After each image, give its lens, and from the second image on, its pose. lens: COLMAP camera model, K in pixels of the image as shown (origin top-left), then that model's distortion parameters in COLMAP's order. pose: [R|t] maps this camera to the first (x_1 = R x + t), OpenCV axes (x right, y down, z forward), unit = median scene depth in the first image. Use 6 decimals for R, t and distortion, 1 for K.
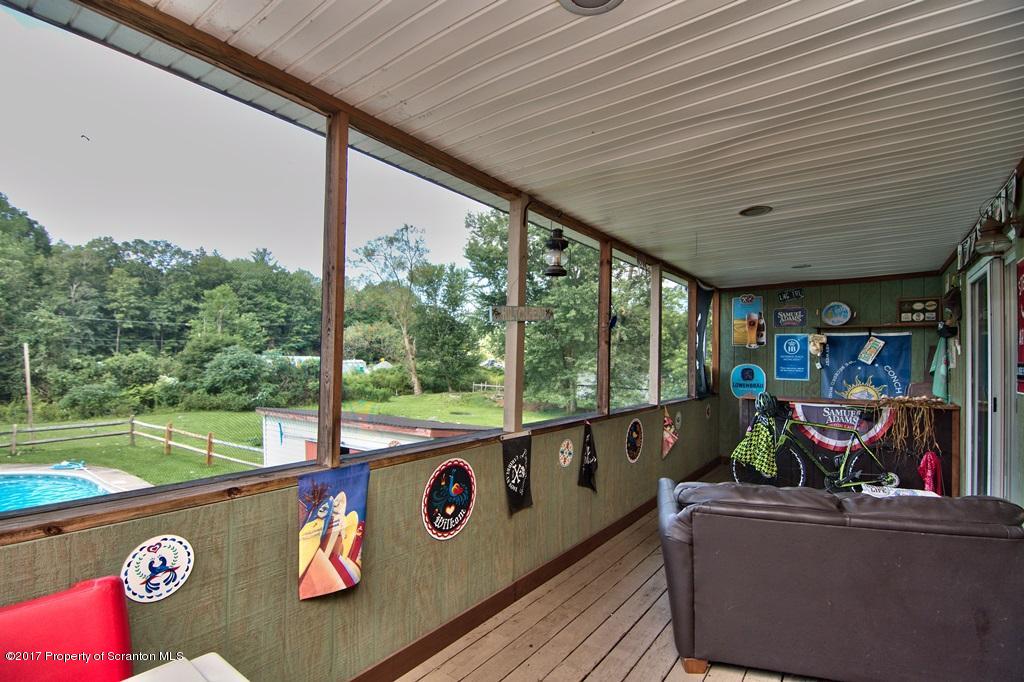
lens RADIAL K [[486.9, 0, 509.0], [0, 486.9, 345.6], [0, 0, 1]] dist [-0.015776, -0.005109]
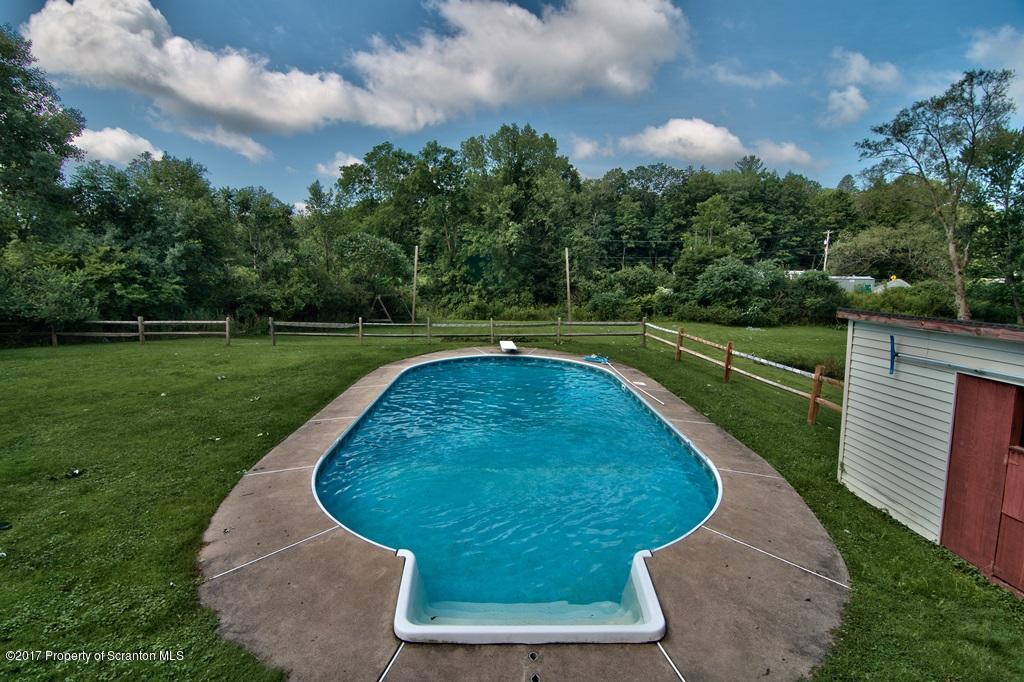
lens RADIAL K [[486.9, 0, 507.2], [0, 486.9, 347.7], [0, 0, 1]] dist [-0.015776, -0.005109]
pose [[0.613376, 0.117476, -0.781005, -0.049636], [0.016752, 0.986718, 0.161576, 0.012023], [0.789613, -0.112190, 0.603262, 0.047956]]
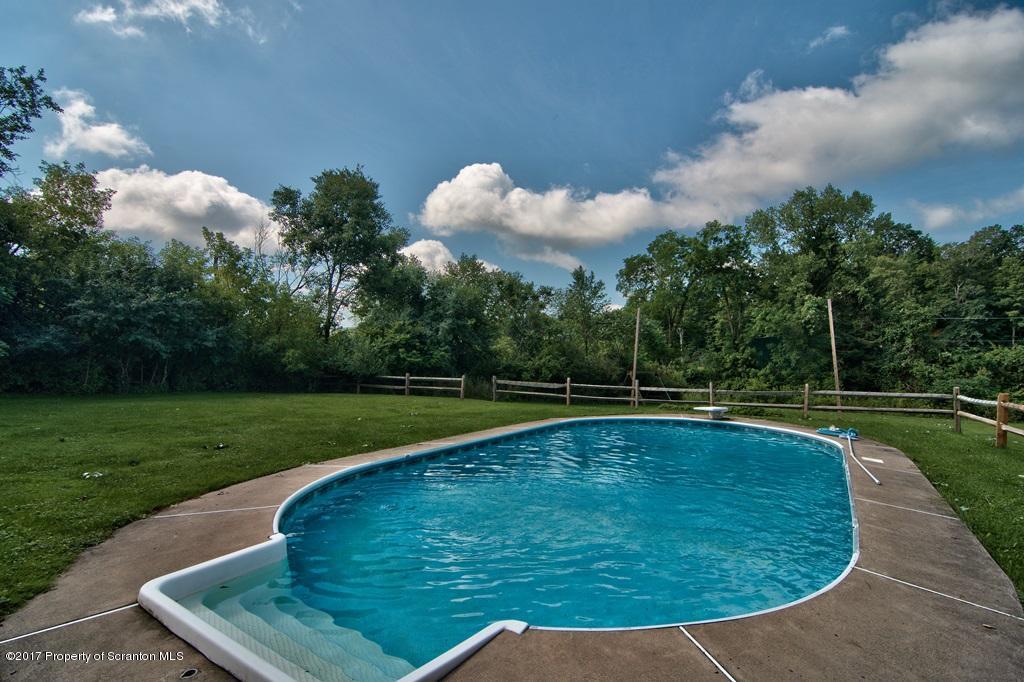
lens RADIAL K [[486.9, 0, 506.7], [0, 486.9, 348.0], [0, 0, 1]] dist [-0.015776, -0.005109]
pose [[0.053000, -0.041906, -0.997715, -0.047785], [0.012246, 0.999071, -0.041312, 0.034539], [0.998519, -0.010029, 0.053464, 0.107183]]
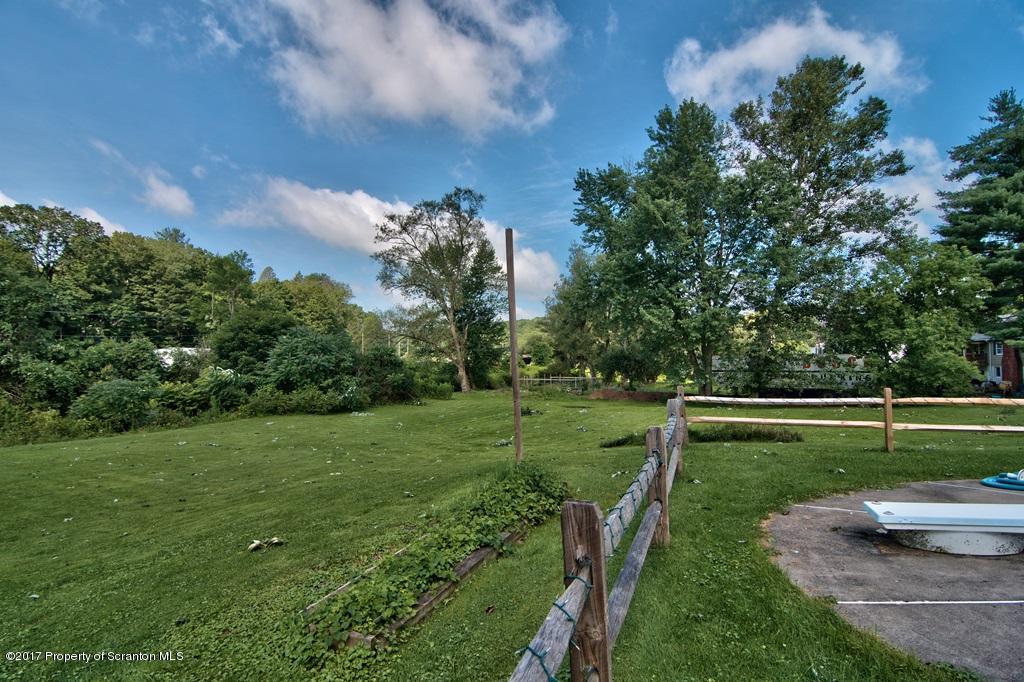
lens RADIAL K [[486.9, 0, 504.7], [0, 486.9, 347.5], [0, 0, 1]] dist [-0.015776, -0.005109]
pose [[0.974555, -0.011277, 0.223866, -0.336940], [0.012902, 0.999900, -0.005800, 0.032219], [-0.223778, 0.008540, 0.974603, 0.168459]]
